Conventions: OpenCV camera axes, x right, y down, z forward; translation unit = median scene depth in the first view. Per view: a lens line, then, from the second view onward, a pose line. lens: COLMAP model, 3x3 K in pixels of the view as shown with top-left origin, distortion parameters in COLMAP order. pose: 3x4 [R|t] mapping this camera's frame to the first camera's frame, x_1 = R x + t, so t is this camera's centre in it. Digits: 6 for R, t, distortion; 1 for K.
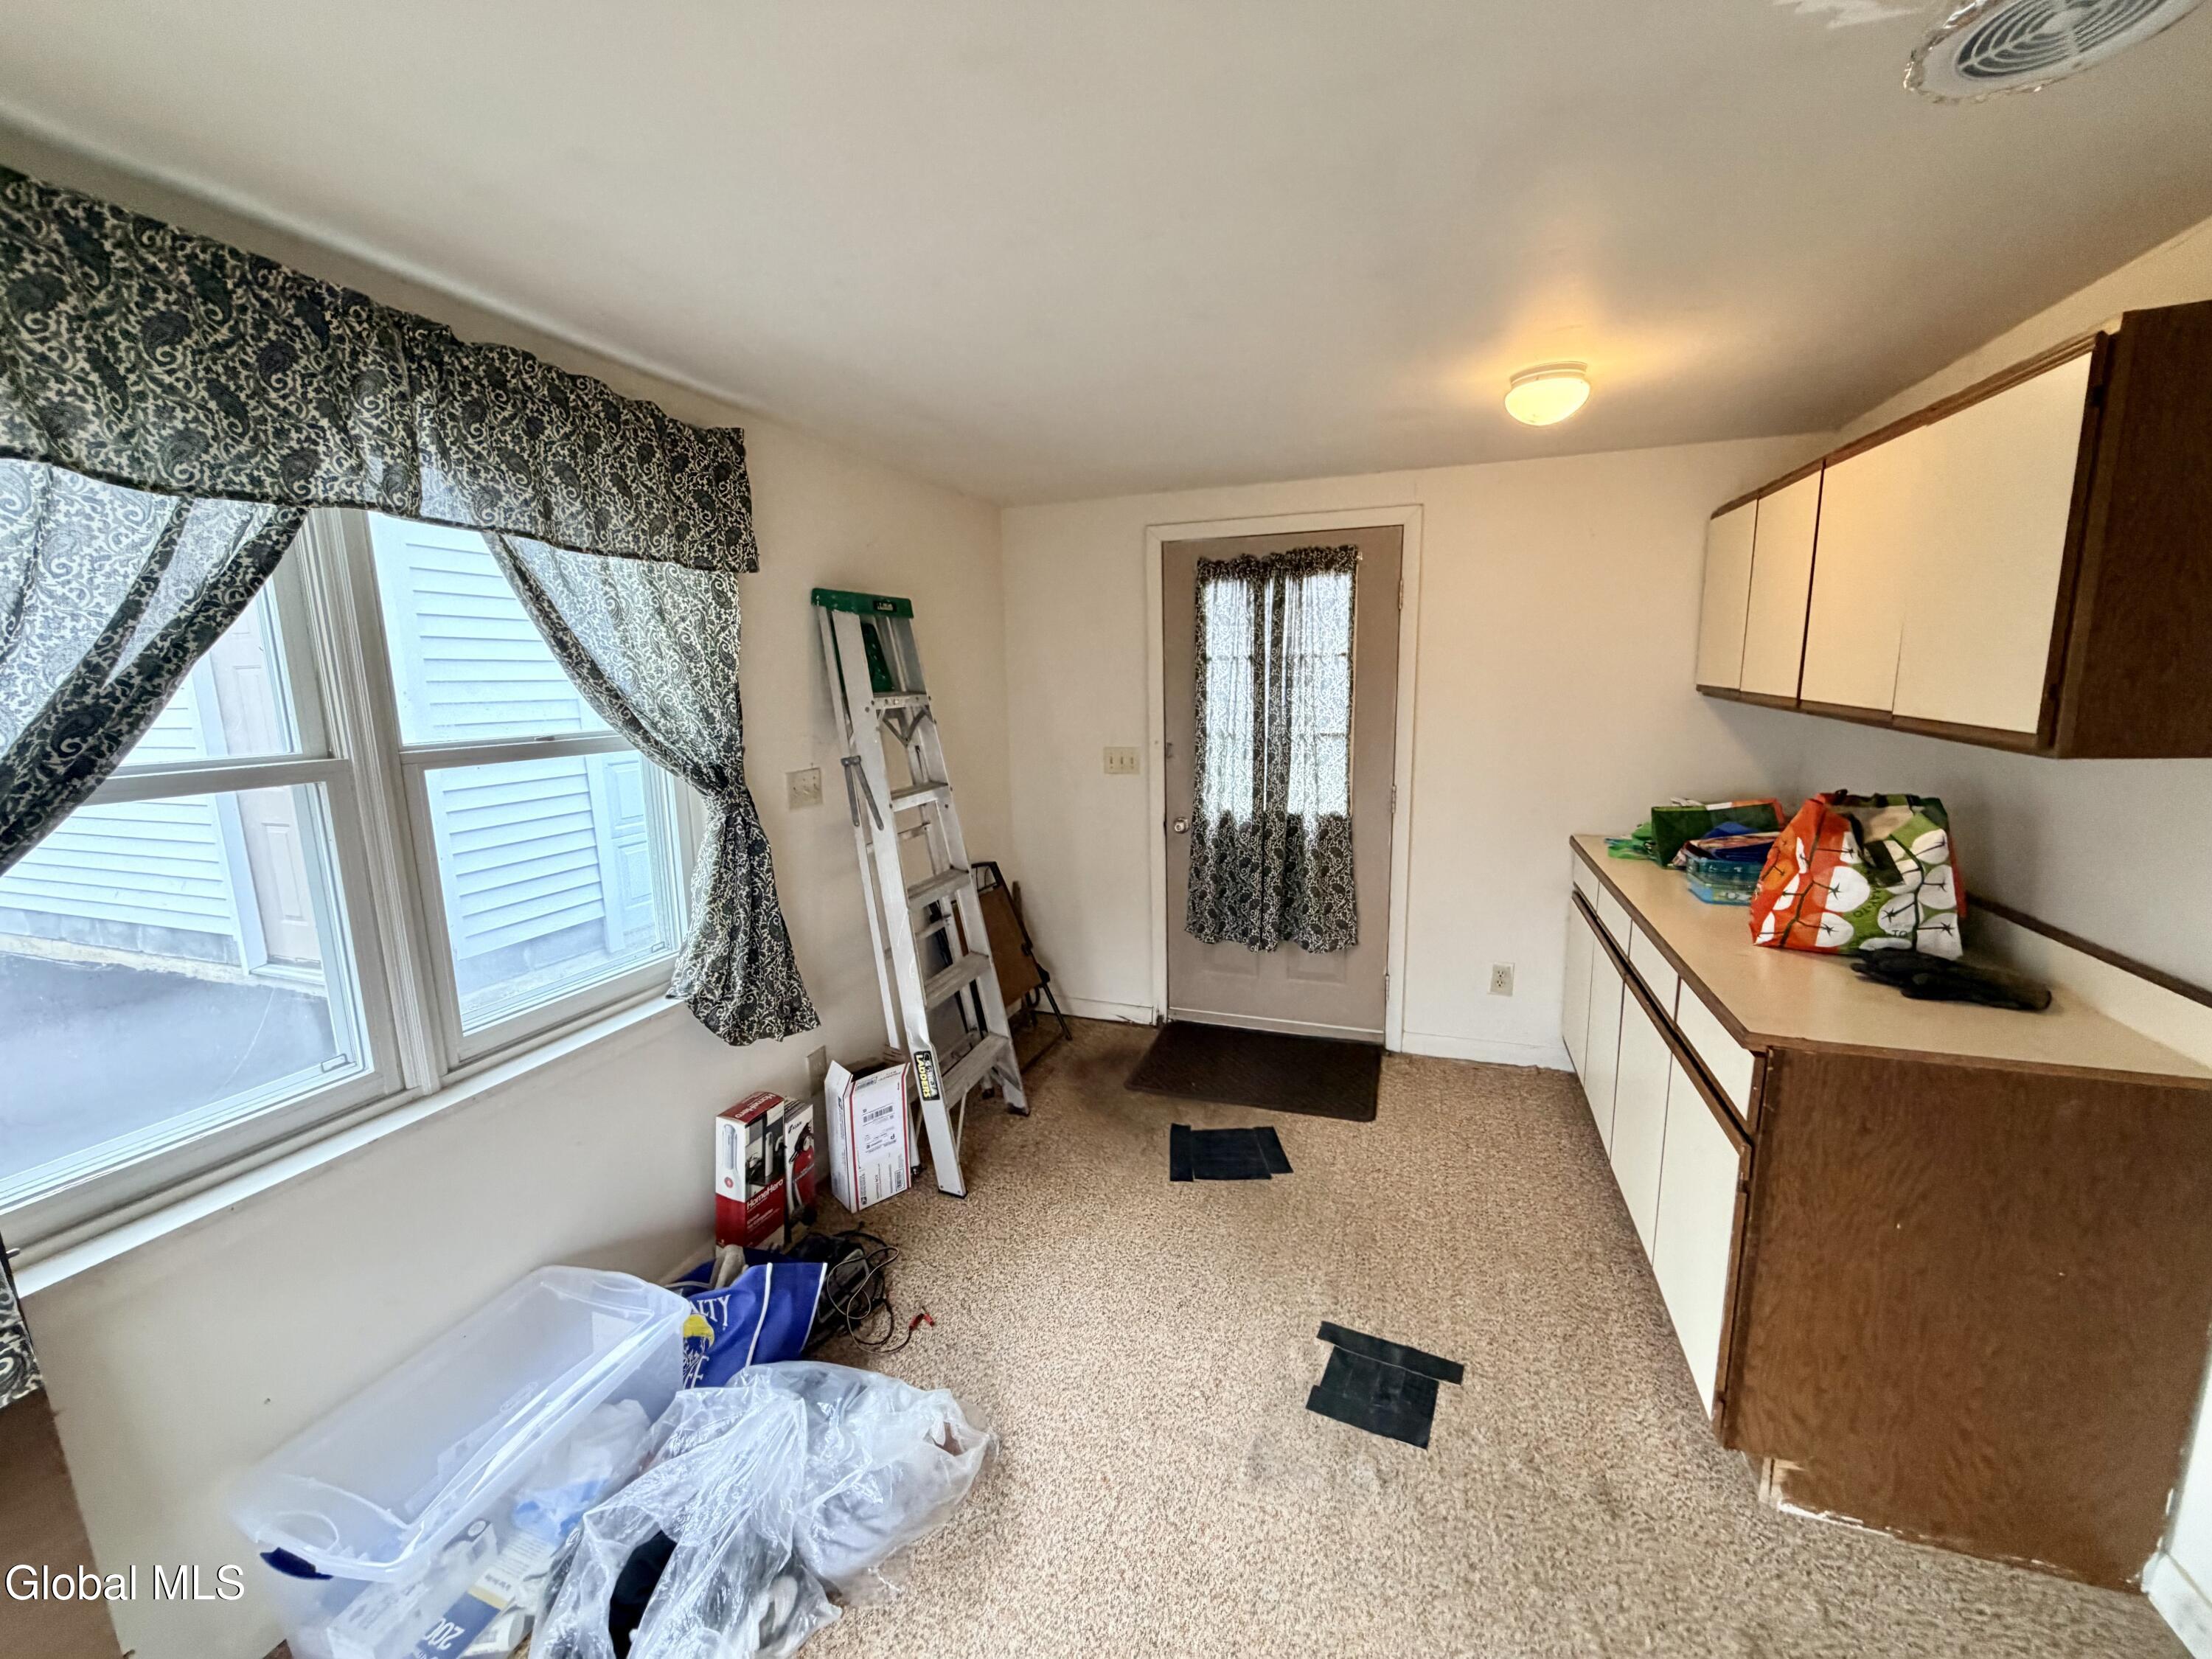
lens RADIAL K [[883.4, 0, 1104.5], [0, 883.4, 825.2], [0, 0, 1]] dist [0.002966, 0.000008]
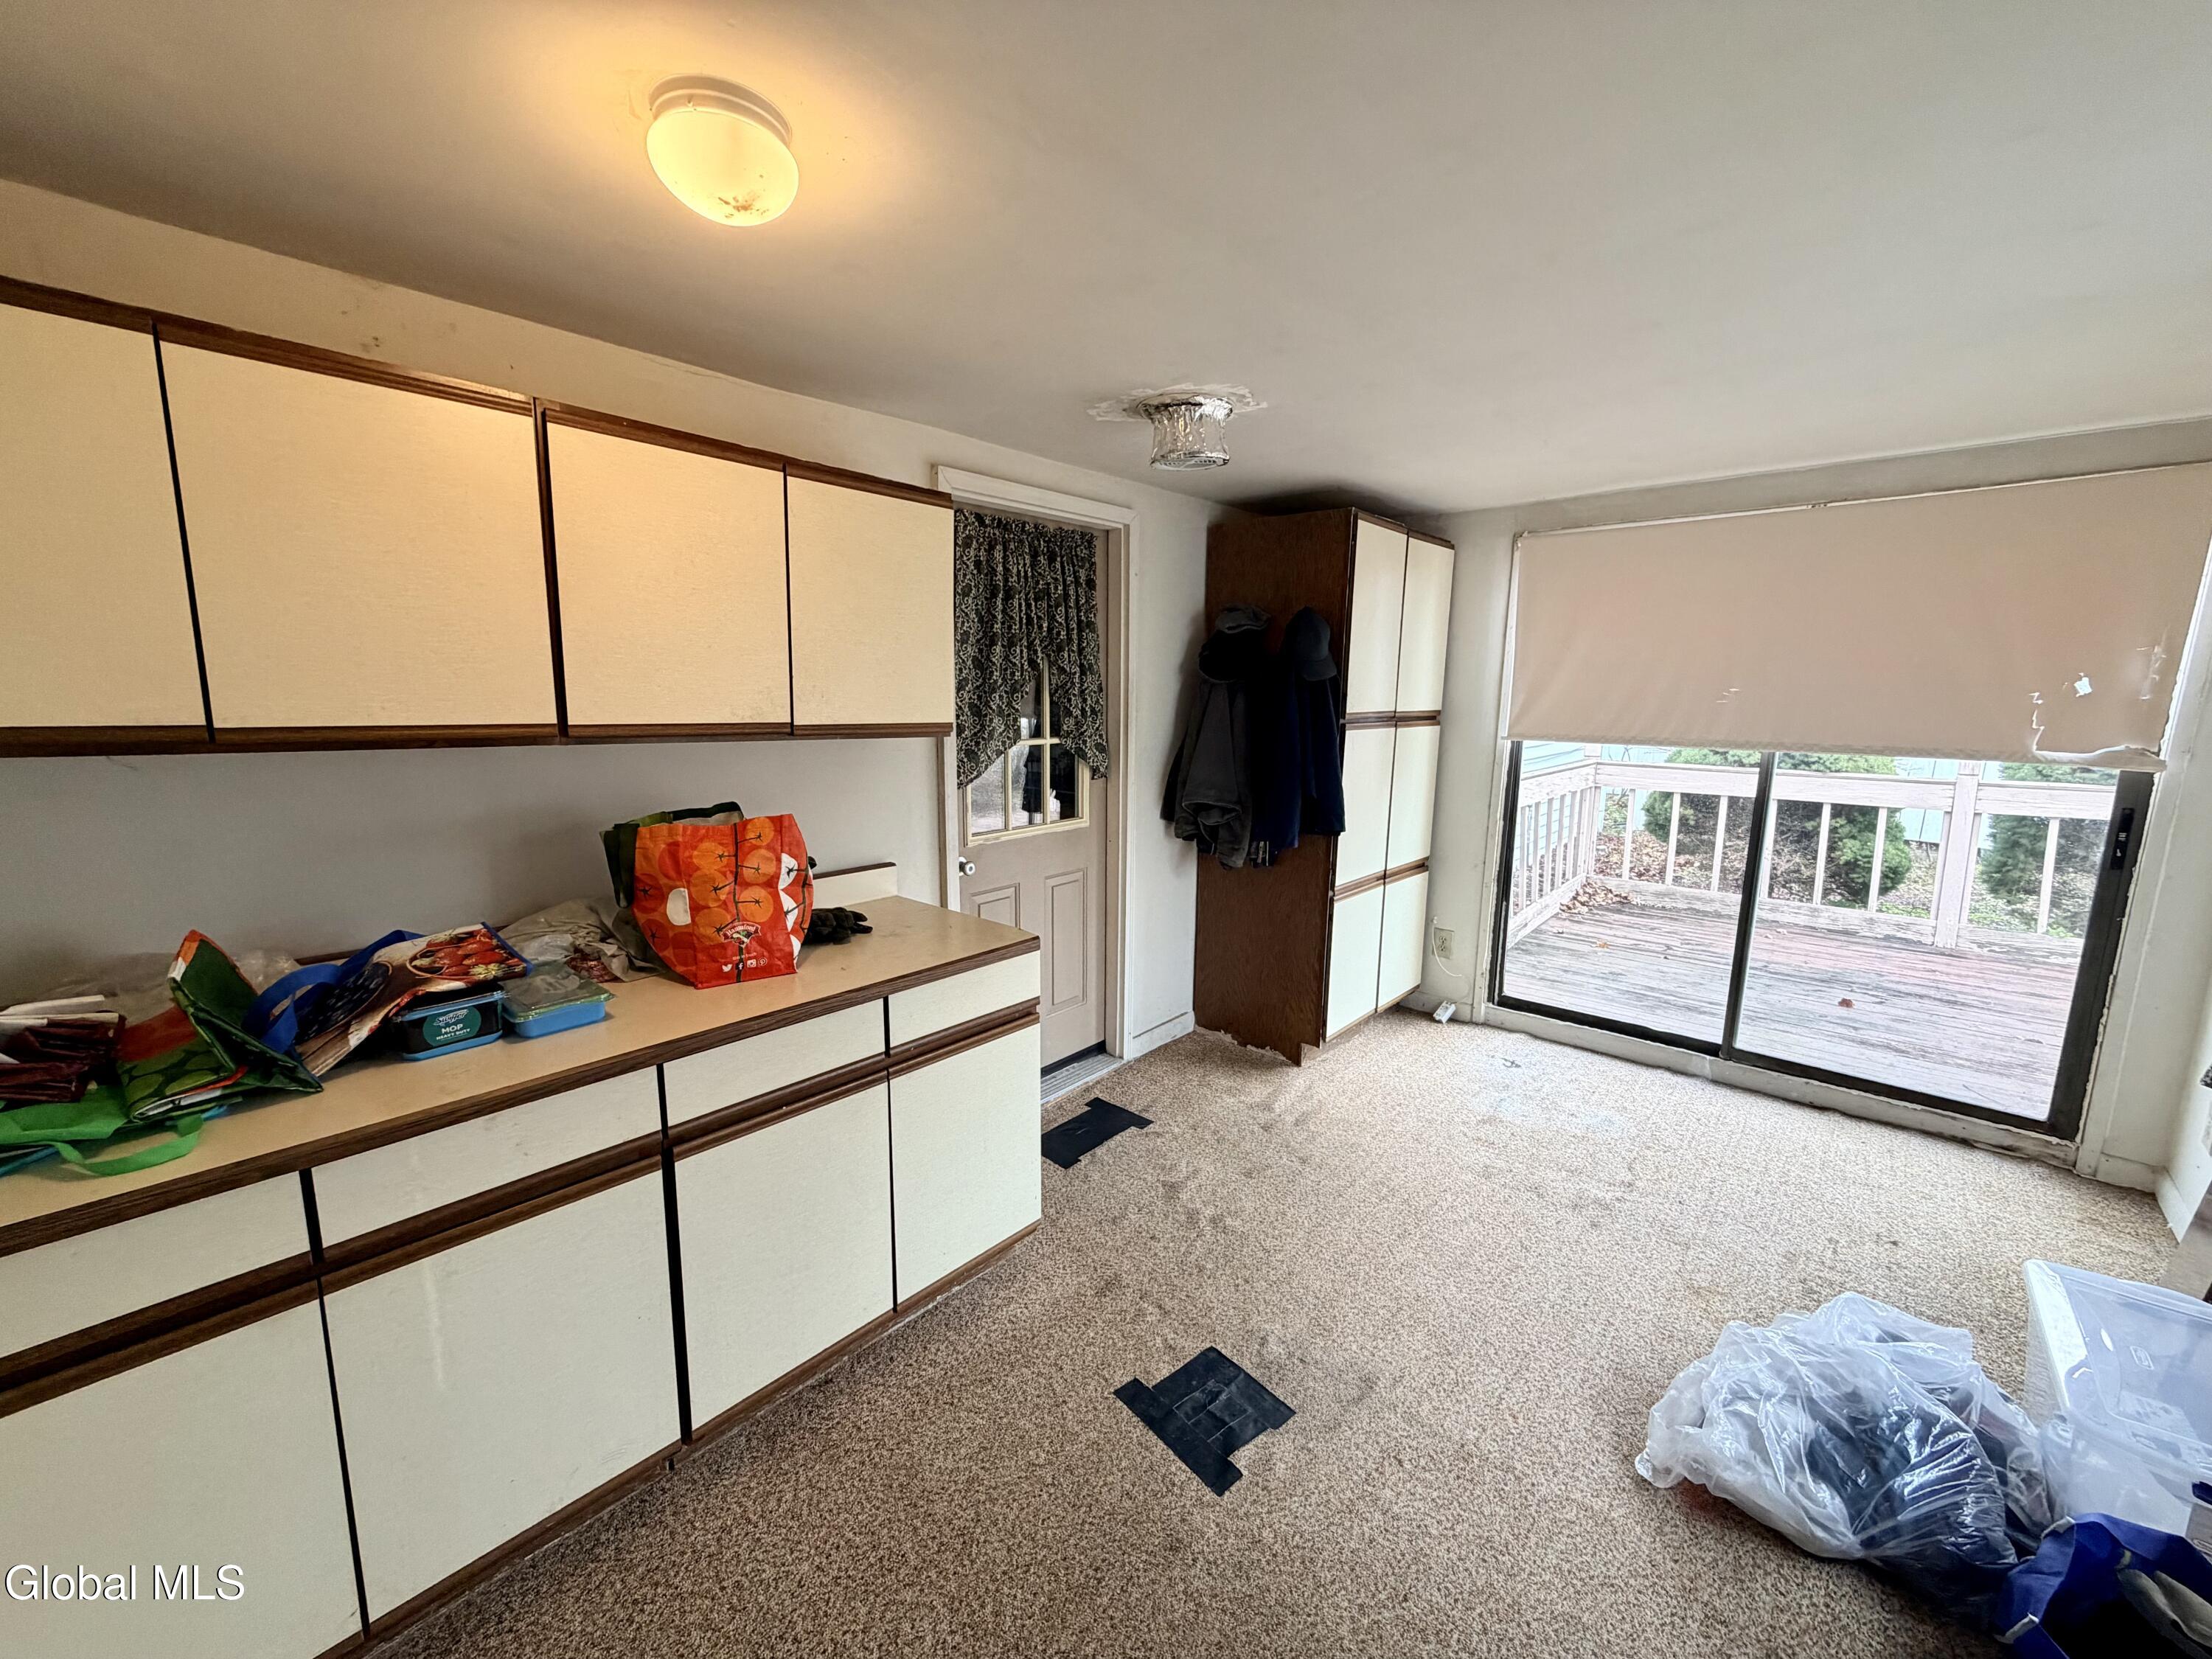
lens RADIAL K [[883.4, 0, 1100.9], [0, 883.4, 826.4], [0, 0, 1]] dist [0.002966, 0.000008]
pose [[-0.923303, -0.045630, 0.381353, 0.077916], [0.078262, 0.949733, 0.303121, -0.282303], [-0.376015, 0.309718, -0.873320, 1.696023]]
